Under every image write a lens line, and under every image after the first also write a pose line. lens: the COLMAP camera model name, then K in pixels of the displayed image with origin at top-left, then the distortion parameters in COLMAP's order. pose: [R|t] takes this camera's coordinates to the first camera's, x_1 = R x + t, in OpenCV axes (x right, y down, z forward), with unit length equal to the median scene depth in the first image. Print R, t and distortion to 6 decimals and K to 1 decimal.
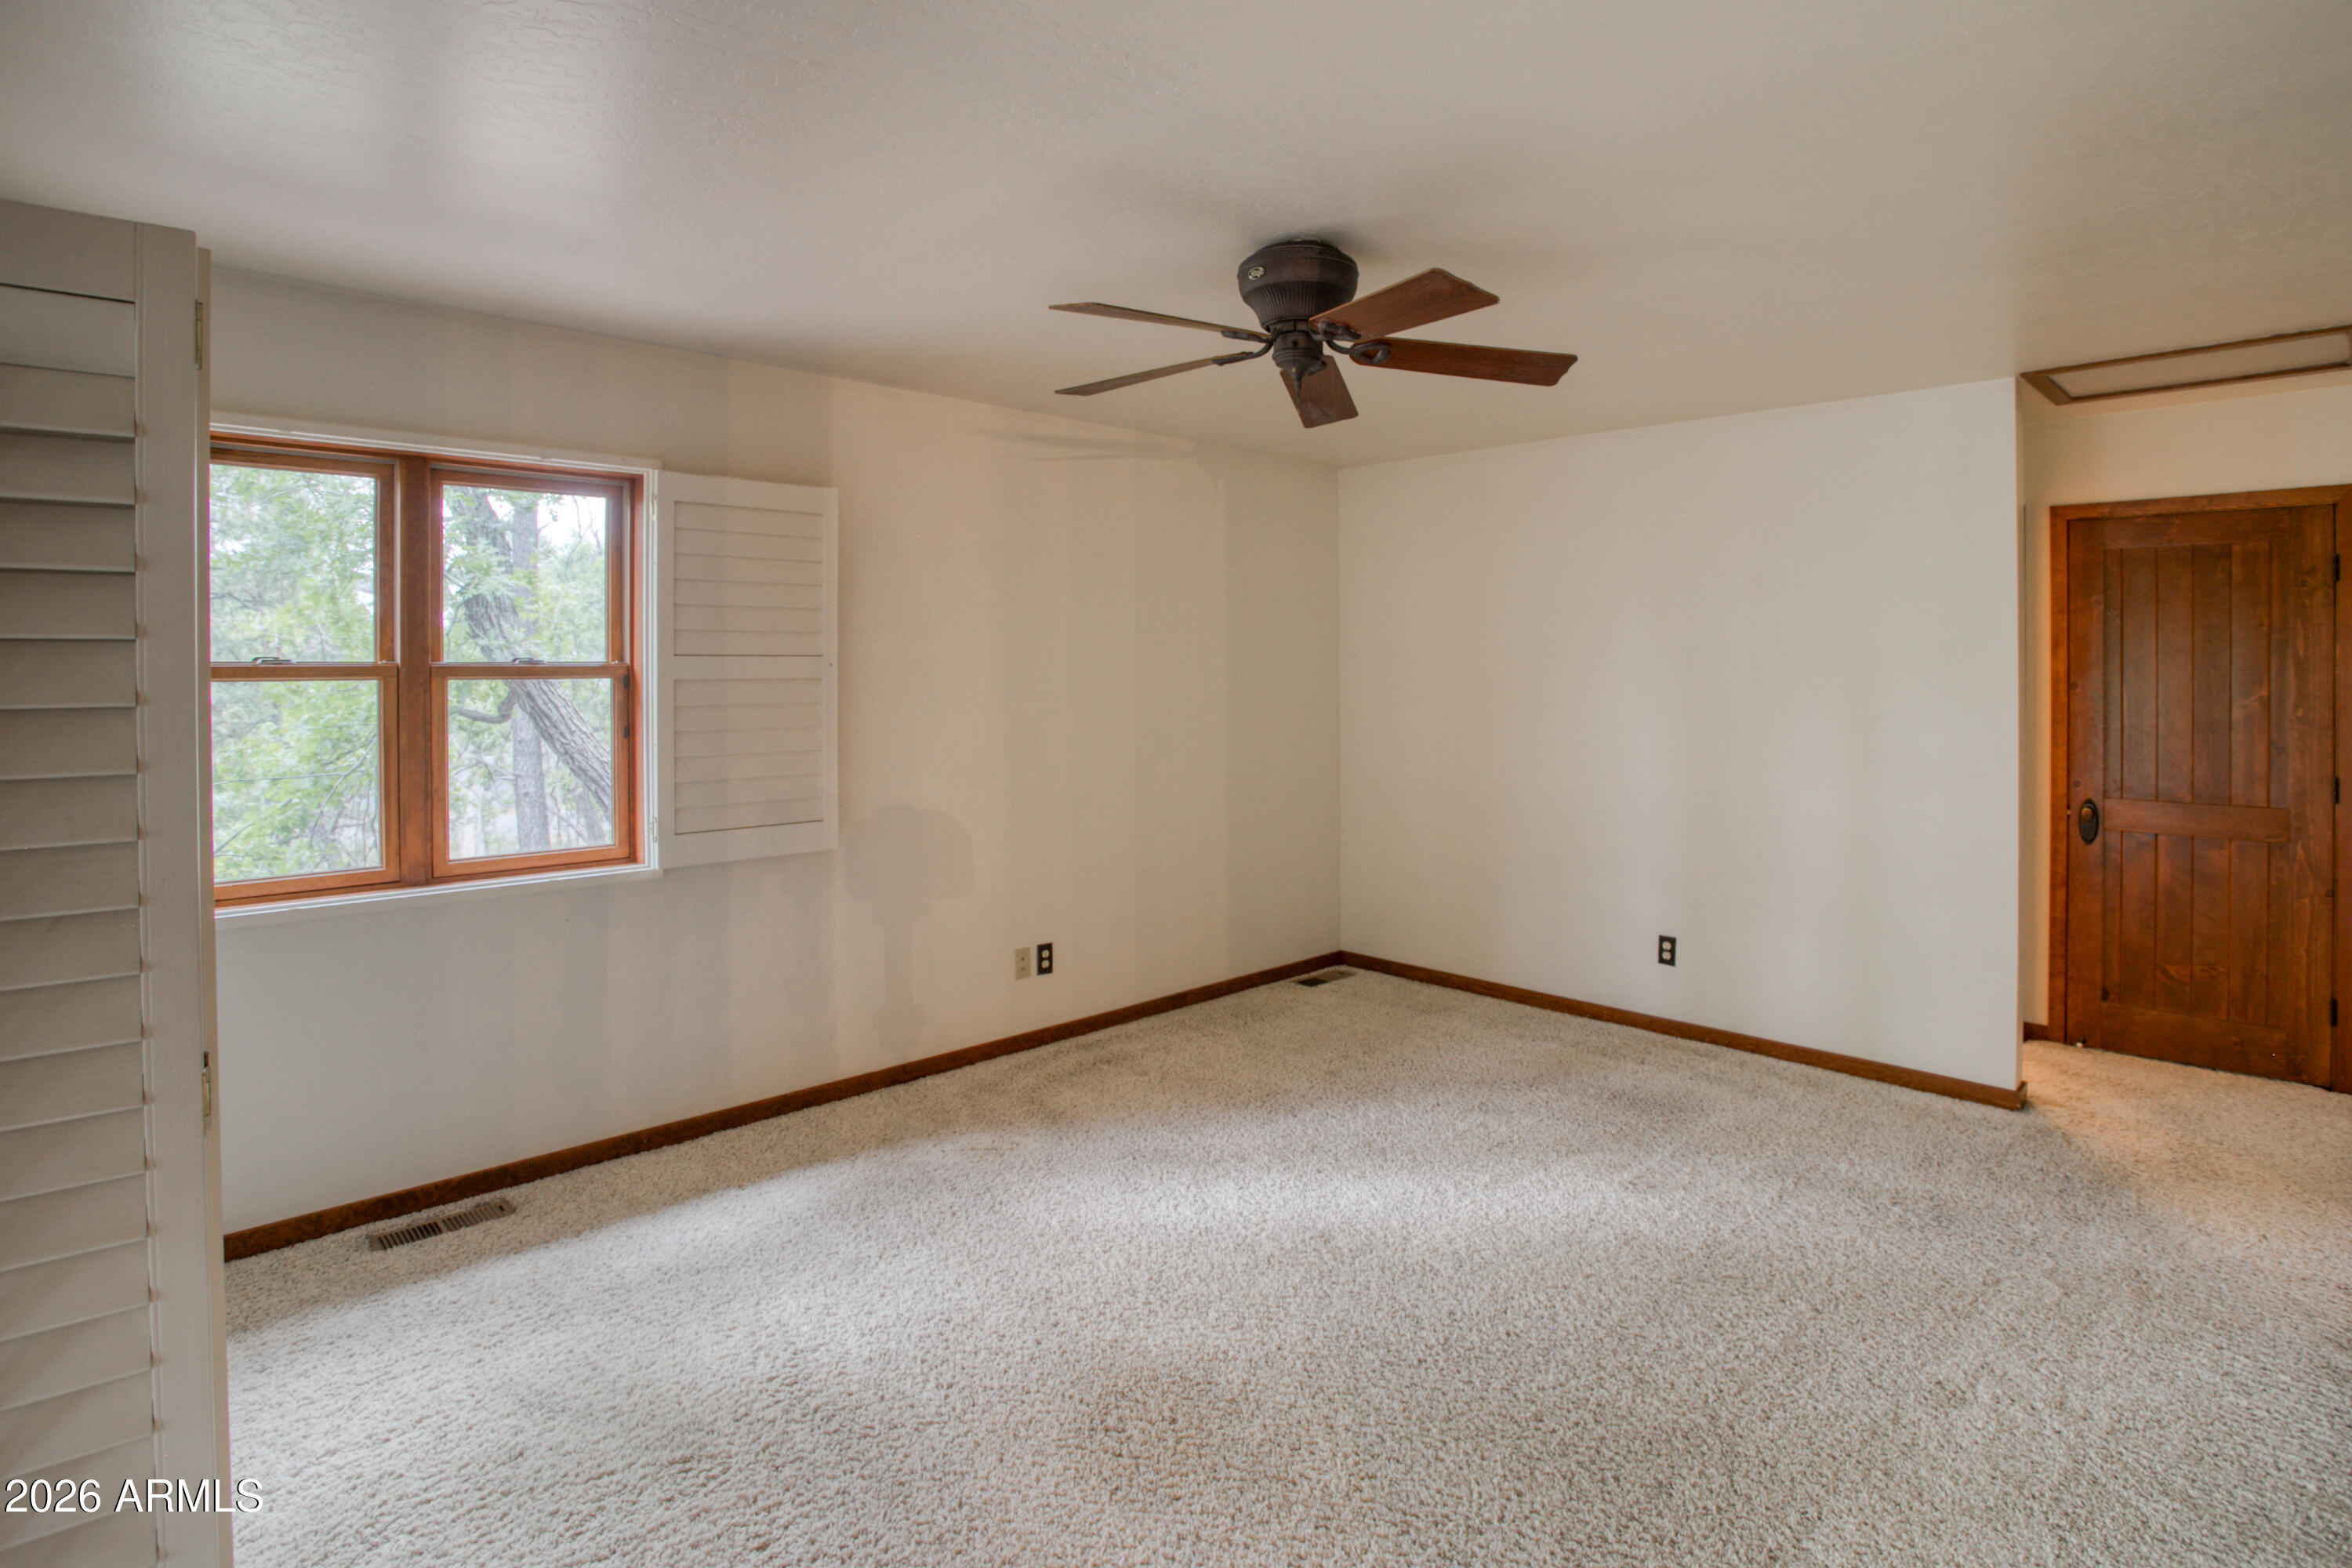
lens RADIAL K [[1159.3, 0, 1172.5], [0, 1159.3, 679.8], [0, 0, 1]] dist [-0.024767, 0.000112]
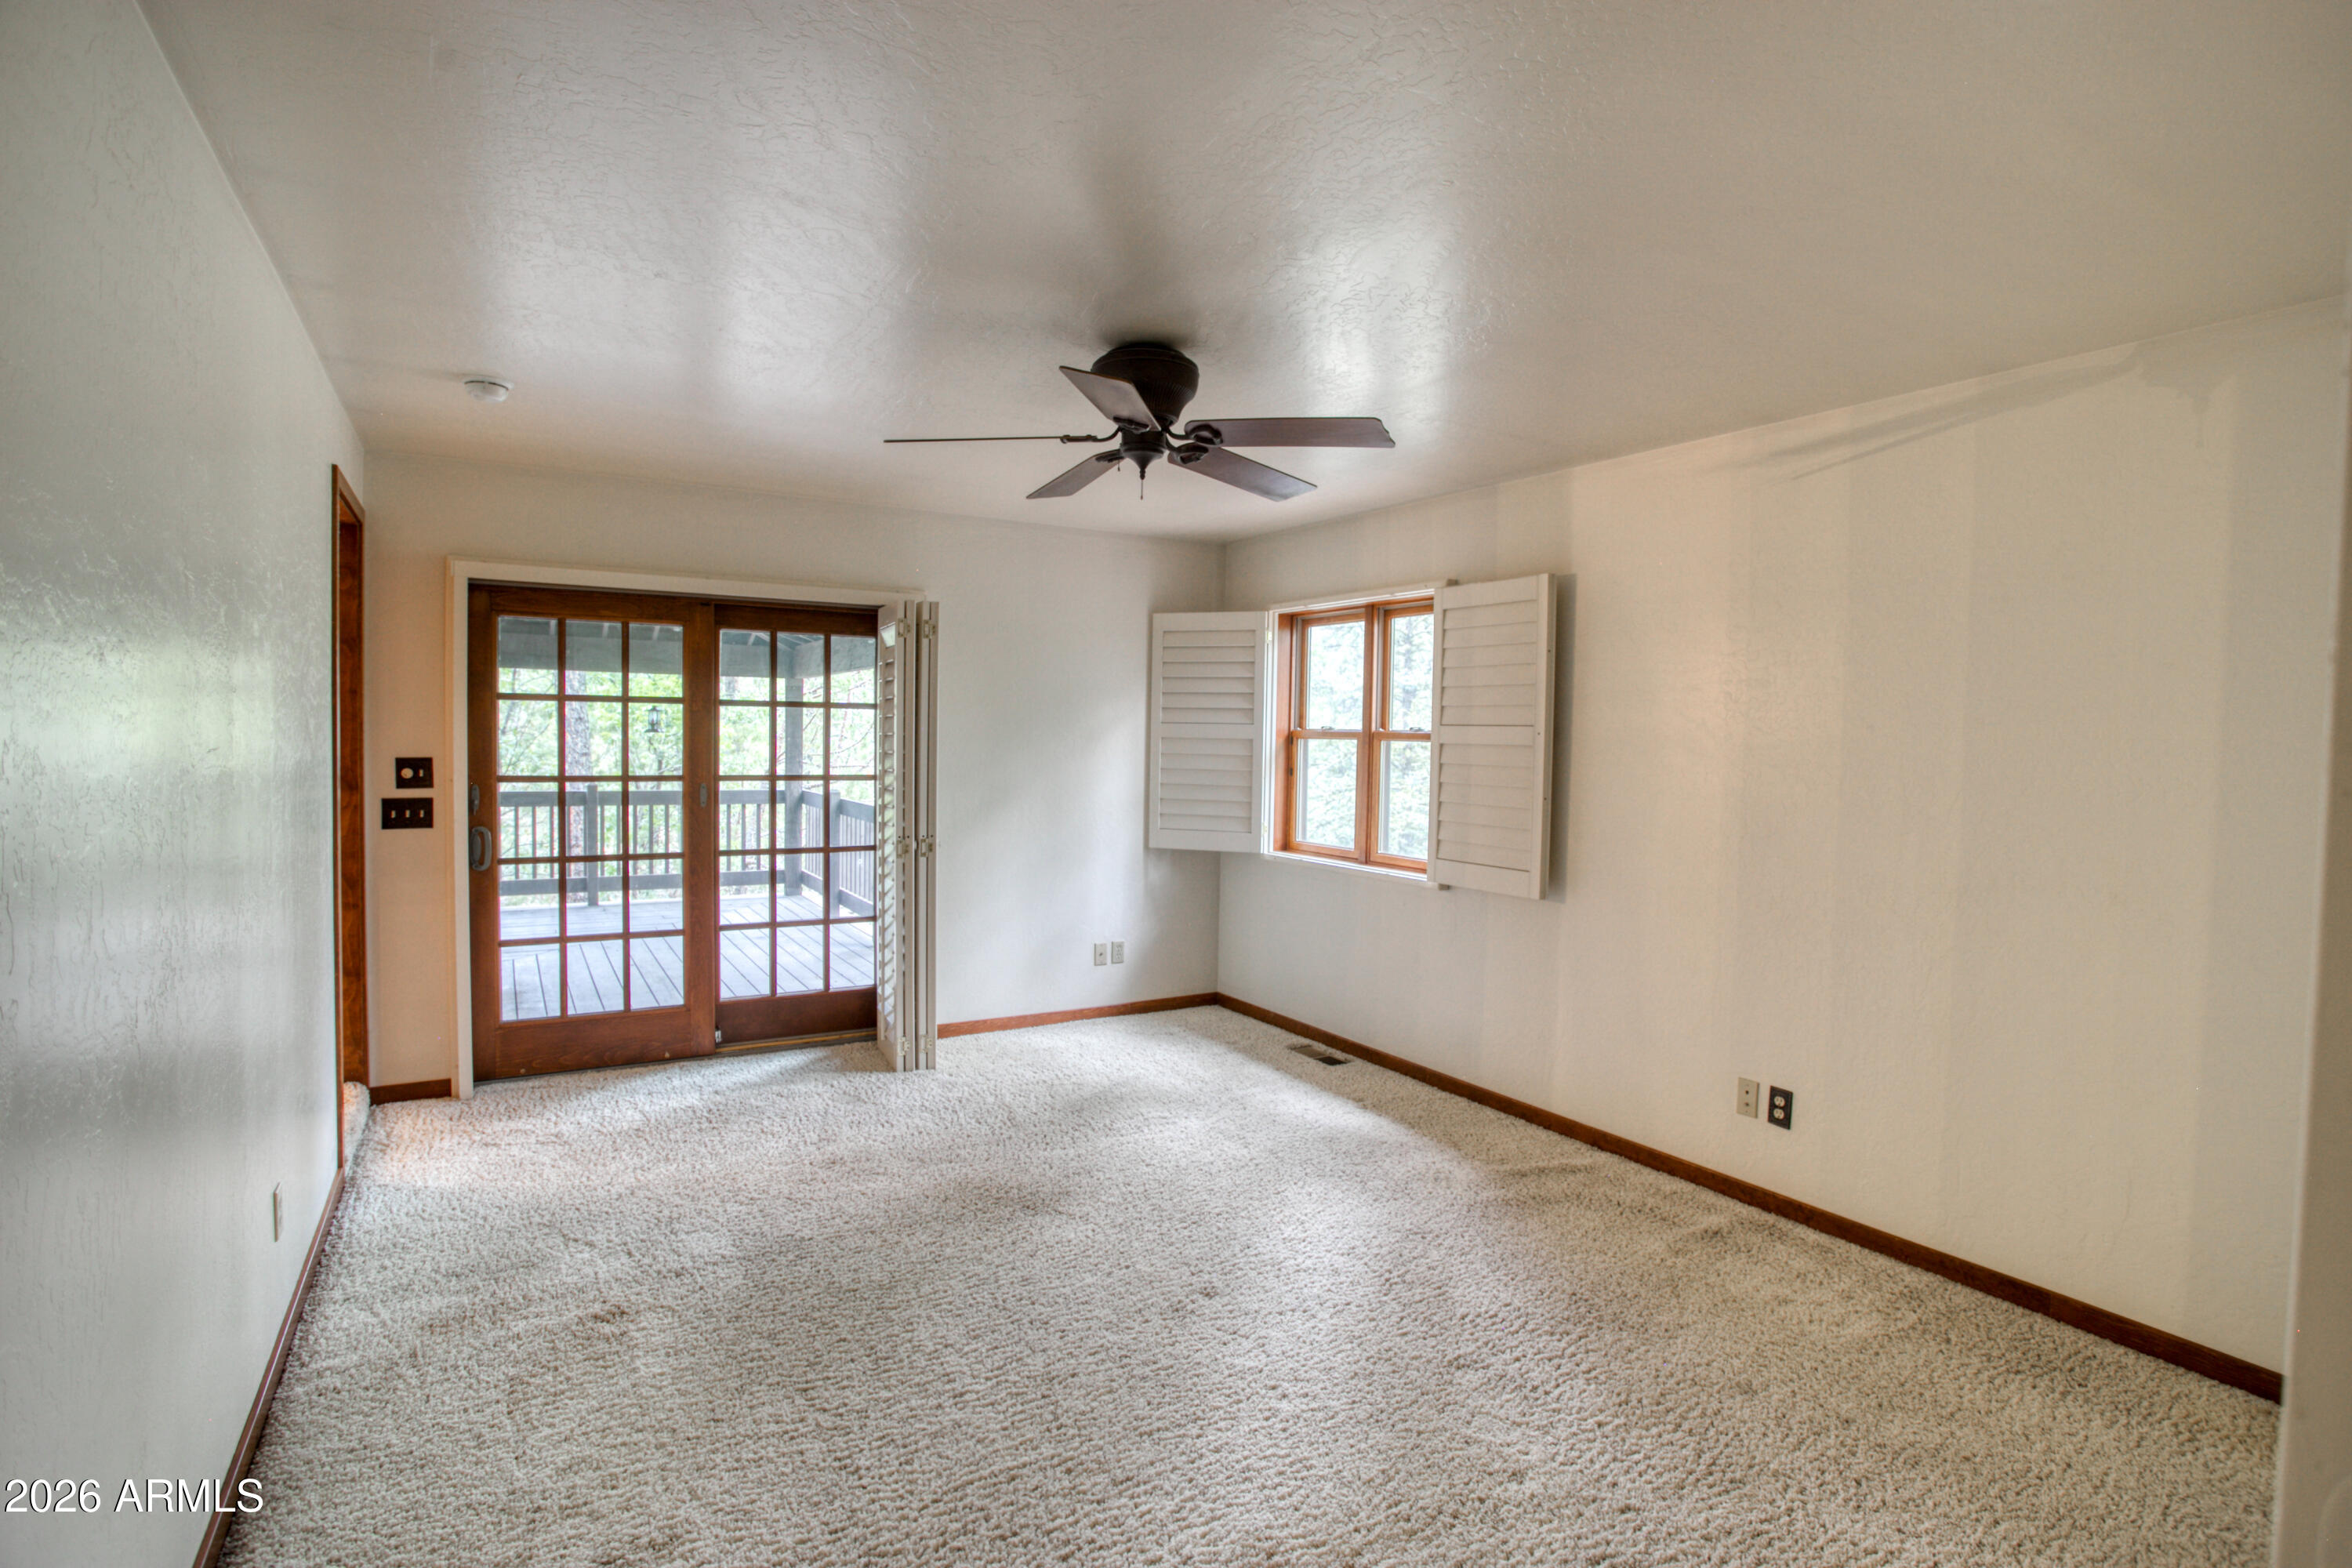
lens RADIAL K [[1210.0, 0, 1189.9], [0, 1210.0, 735.8], [0, 0, 1]] dist [-0.026845, 0.000103]
pose [[-0.204944, 0.014552, -0.978666, 1.106999], [-0.010325, 0.999802, 0.017028, -0.033678], [0.978719, 0.013595, -0.204753, 1.099347]]
